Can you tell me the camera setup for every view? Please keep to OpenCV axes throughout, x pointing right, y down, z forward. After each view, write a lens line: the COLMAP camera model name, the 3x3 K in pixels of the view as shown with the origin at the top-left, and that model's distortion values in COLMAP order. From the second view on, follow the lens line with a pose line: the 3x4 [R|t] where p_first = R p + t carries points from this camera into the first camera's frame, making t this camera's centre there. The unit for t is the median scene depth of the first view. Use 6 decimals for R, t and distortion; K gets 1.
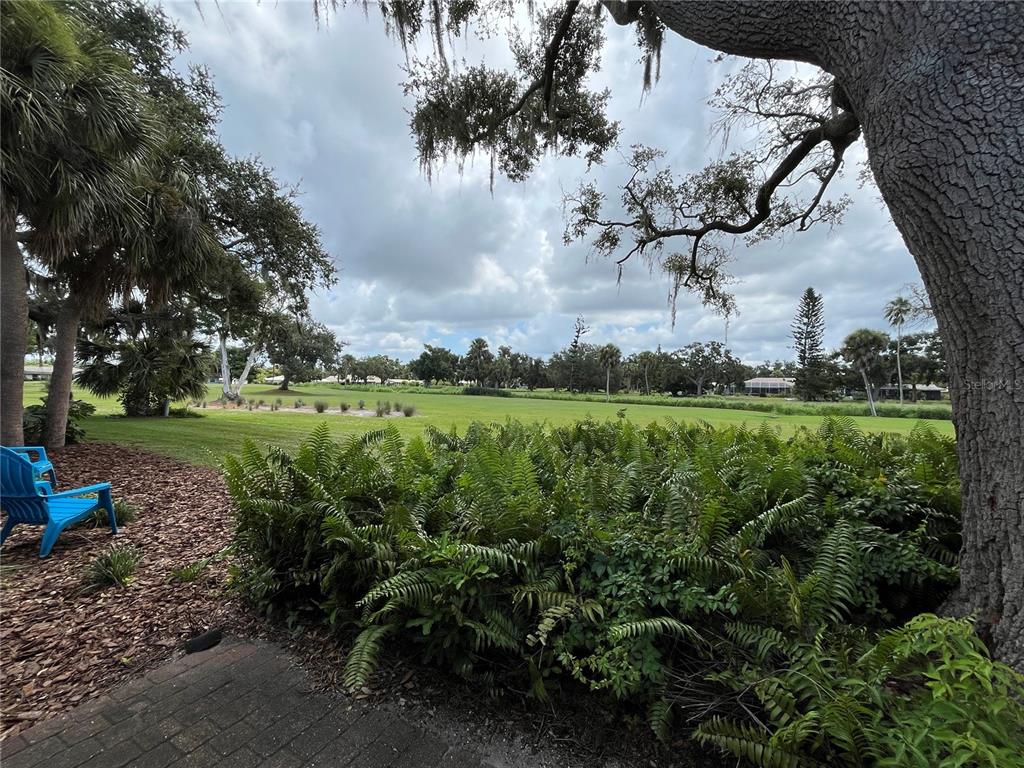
lens RADIAL K [[444.8, 0, 511.2], [0, 444.8, 384.8], [0, 0, 1]] dist [-0.003518, 0.000154]
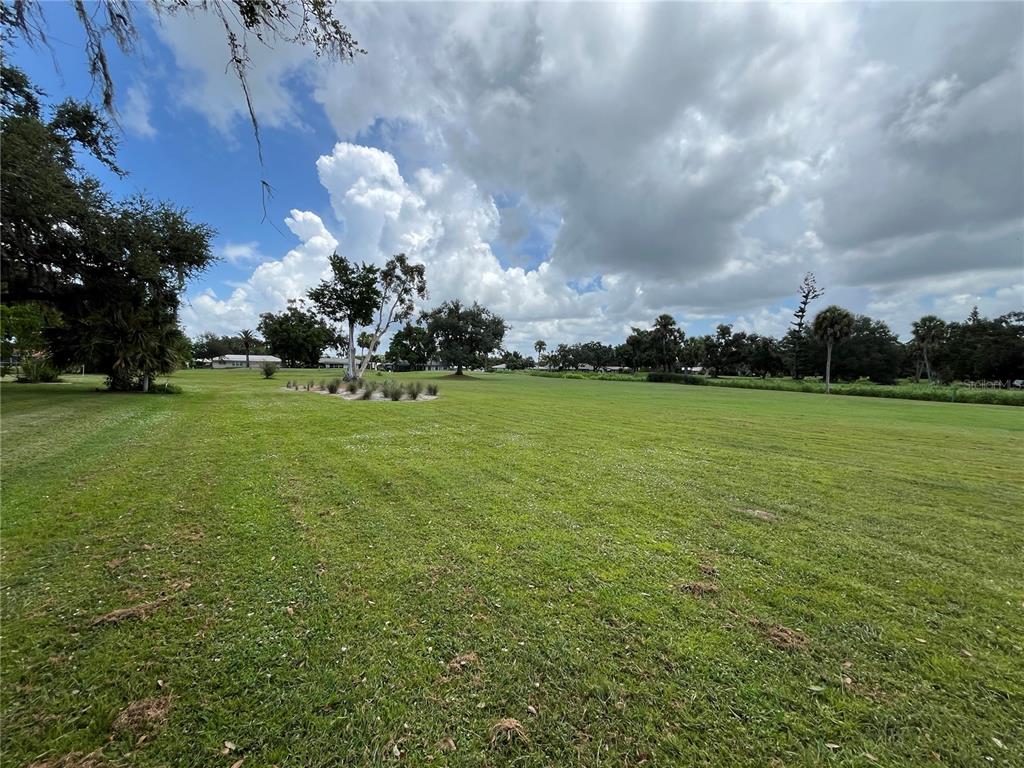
lens RADIAL K [[444.8, 0, 510.9], [0, 444.8, 384.7], [0, 0, 1]] dist [-0.003518, 0.000154]
pose [[0.859713, 0.012192, -0.510632, 0.510559], [0.000603, 0.999690, 0.024885, 0.032912], [0.510778, -0.021702, 0.859439, 0.587113]]
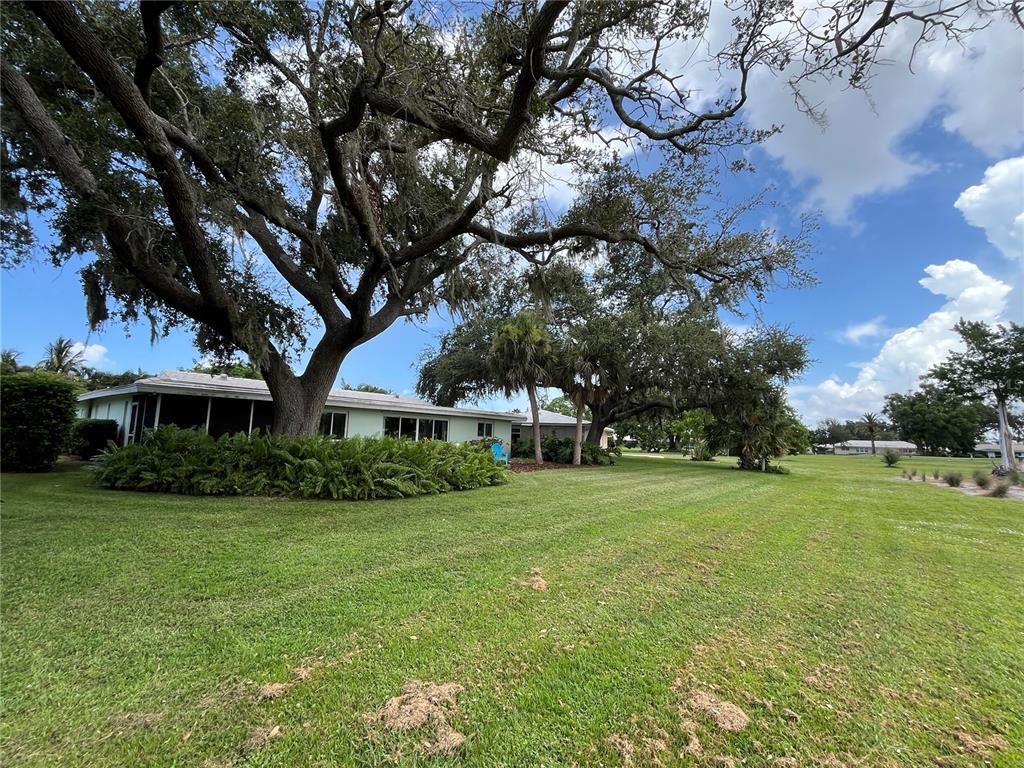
lens RADIAL K [[444.8, 0, 511.8], [0, 444.8, 386.7], [0, 0, 1]] dist [-0.003518, 0.000154]
pose [[-0.187369, -0.141700, -0.972015, 0.744516], [-0.034911, 0.989876, -0.137574, 0.033328], [0.981669, 0.008157, -0.190419, 0.547185]]
